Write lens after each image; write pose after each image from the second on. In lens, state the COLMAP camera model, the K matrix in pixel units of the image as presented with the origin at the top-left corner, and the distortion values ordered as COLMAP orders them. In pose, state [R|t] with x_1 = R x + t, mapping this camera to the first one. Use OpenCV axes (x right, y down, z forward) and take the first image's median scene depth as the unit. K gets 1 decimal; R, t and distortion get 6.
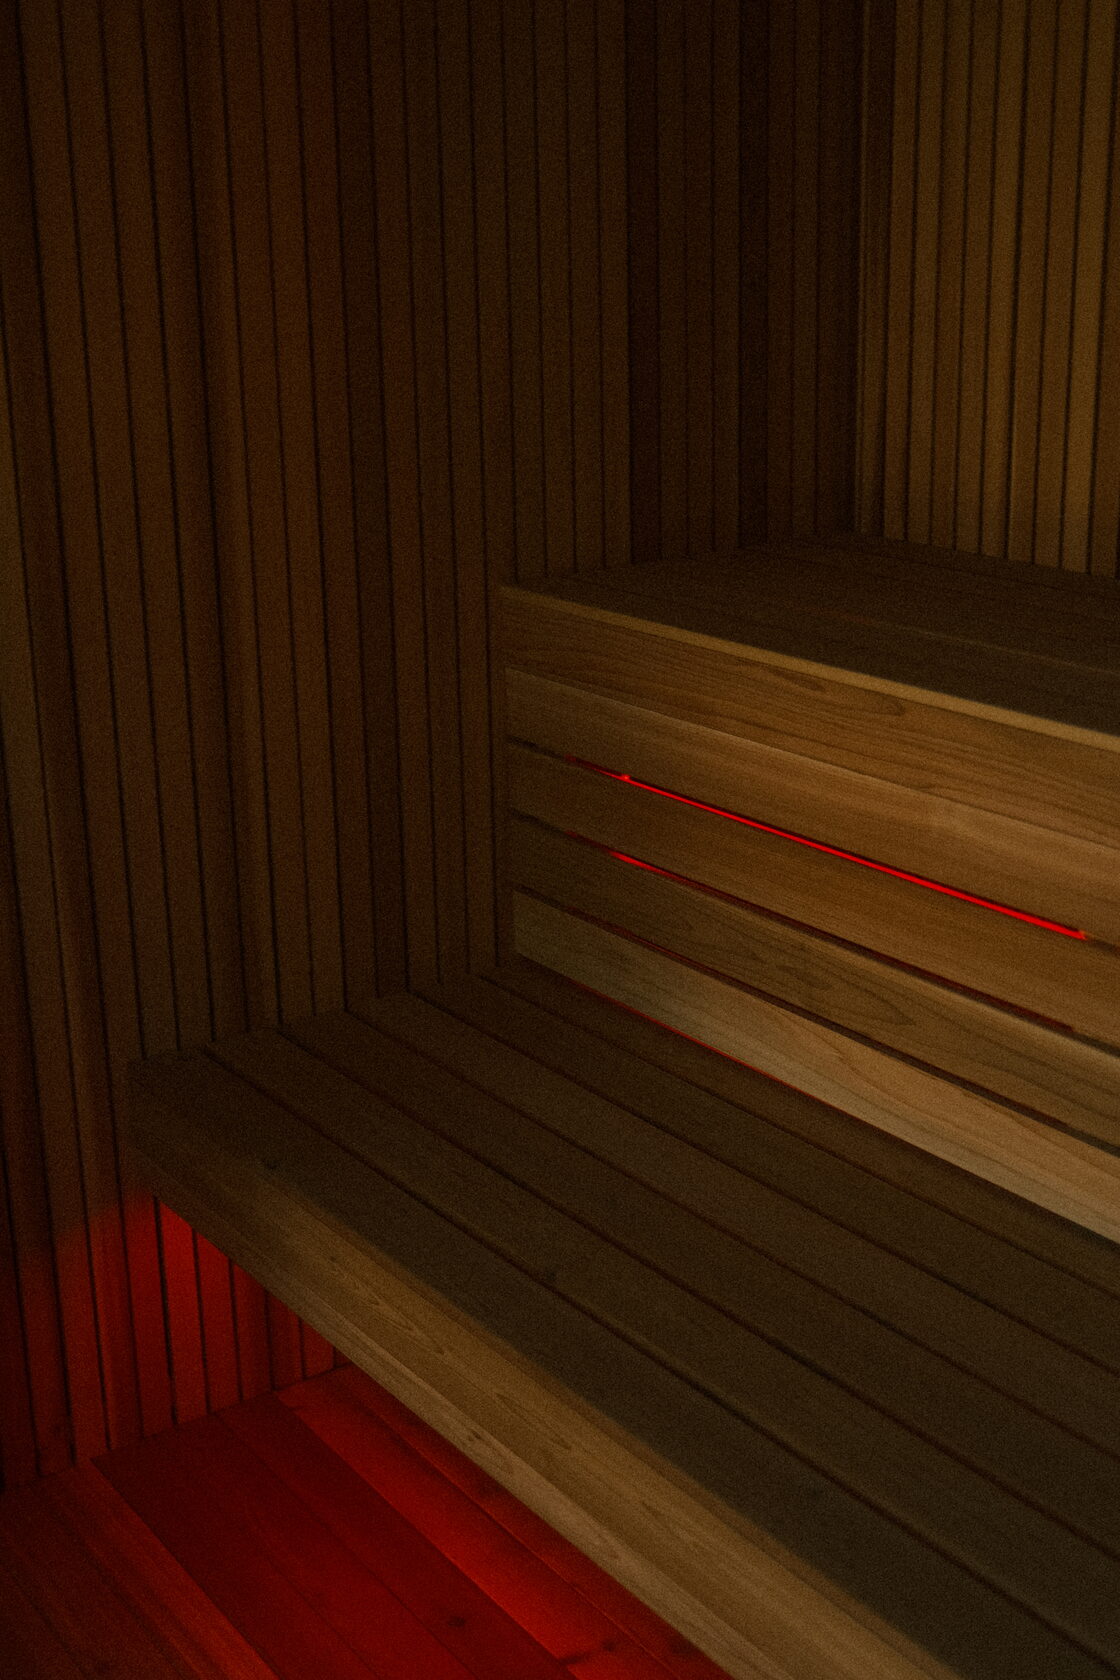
lens RADIAL K [[2291.9, 0, 560.0], [0, 2291.9, 840.0], [0, 0, 1]] dist [-0.038822, -0.039633]
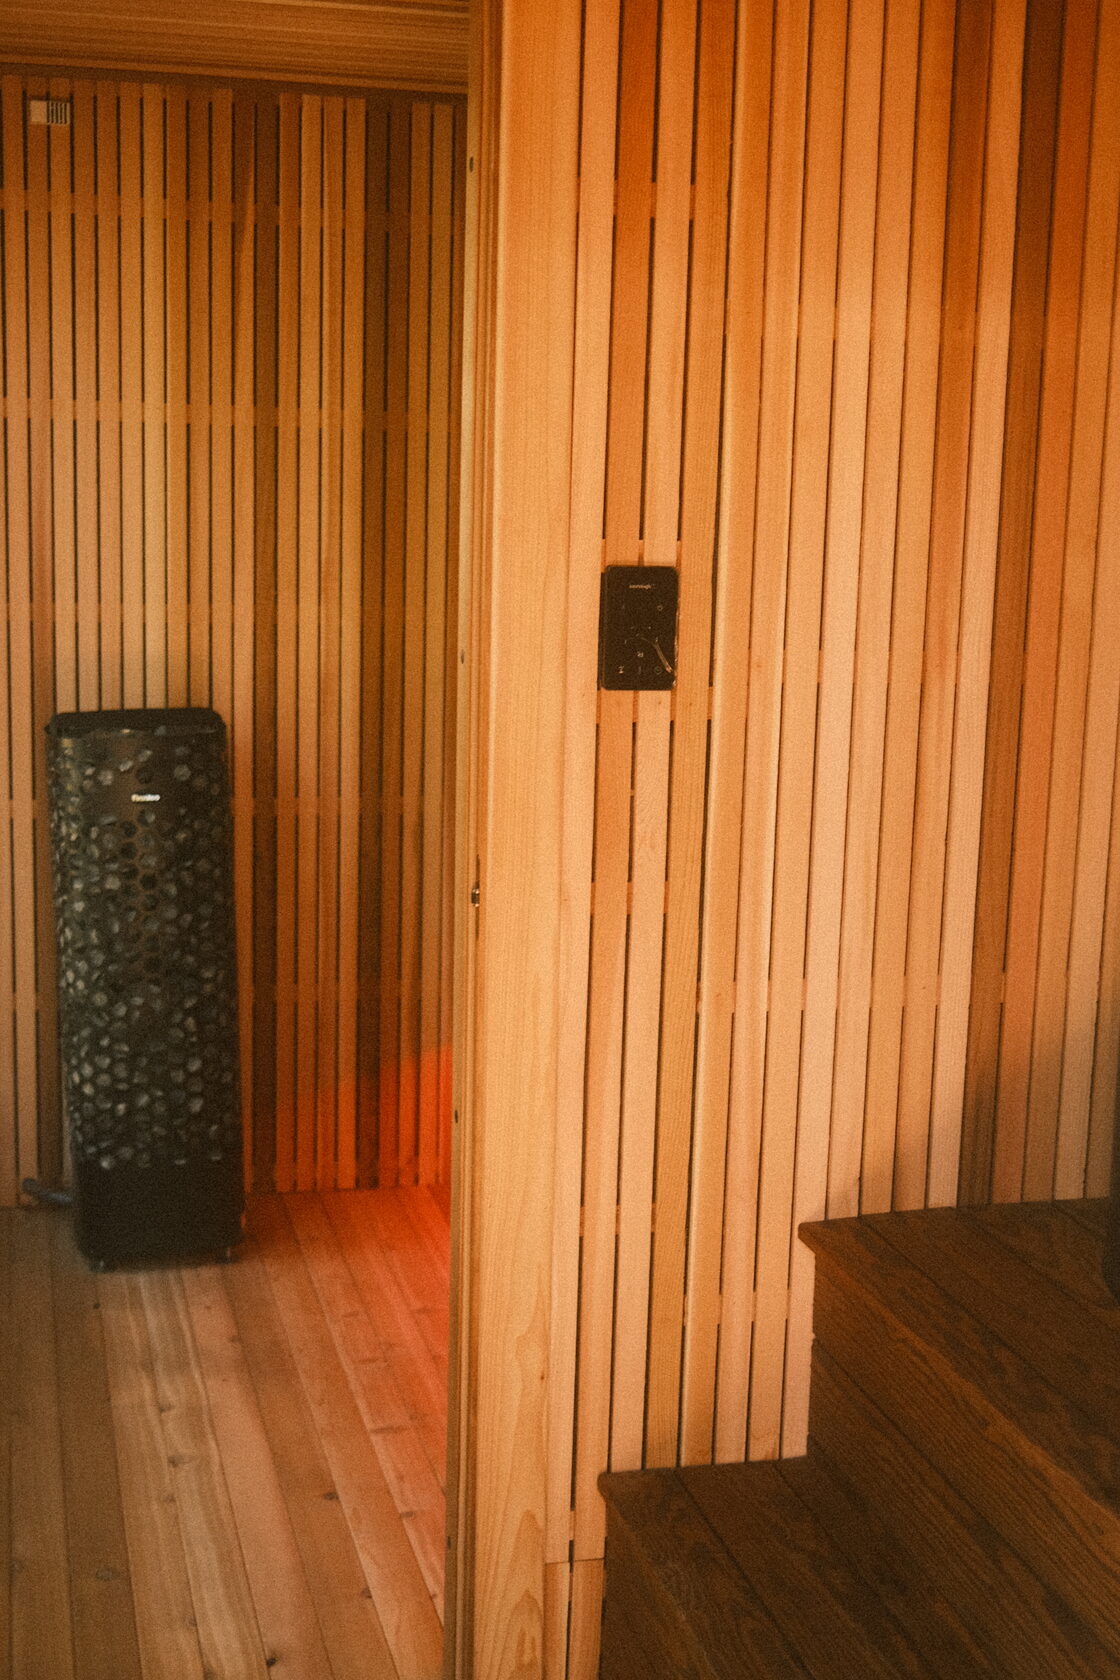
lens RADIAL K [[2156.3, 0, 560.0], [0, 2156.3, 840.0], [0, 0, 1]] dist [-0.015602, -0.010939]
pose [[0.942452, 0.109049, -0.316059, 0.428432], [-0.146037, 0.984636, -0.095739, 0.154435], [0.300763, 0.136386, 0.943897, -0.661845]]
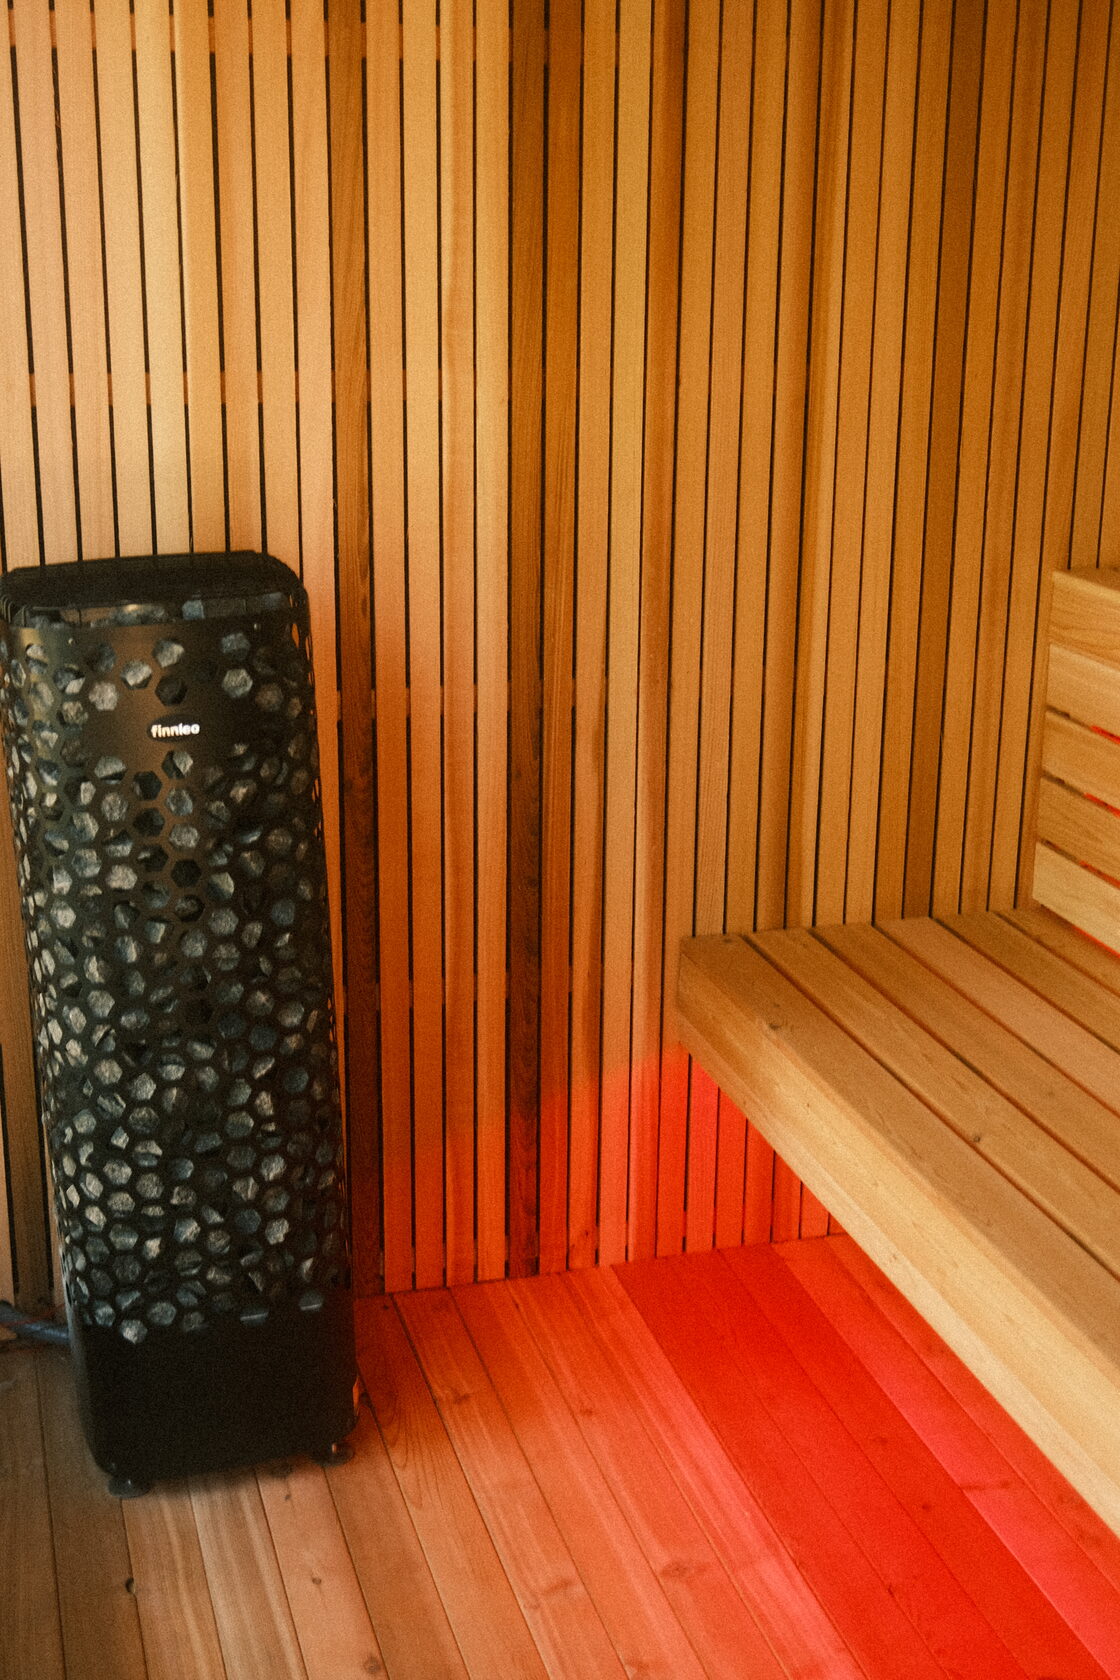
lens RADIAL K [[2156.3, 0, 560.0], [0, 2156.3, 840.0], [0, 0, 1]] dist [-0.015602, -0.010939]
pose [[0.951342, 0.125874, -0.281255, 0.058726], [-0.123618, 0.991994, 0.025823, 0.024010], [0.282253, 0.010202, 0.959286, -0.093252]]
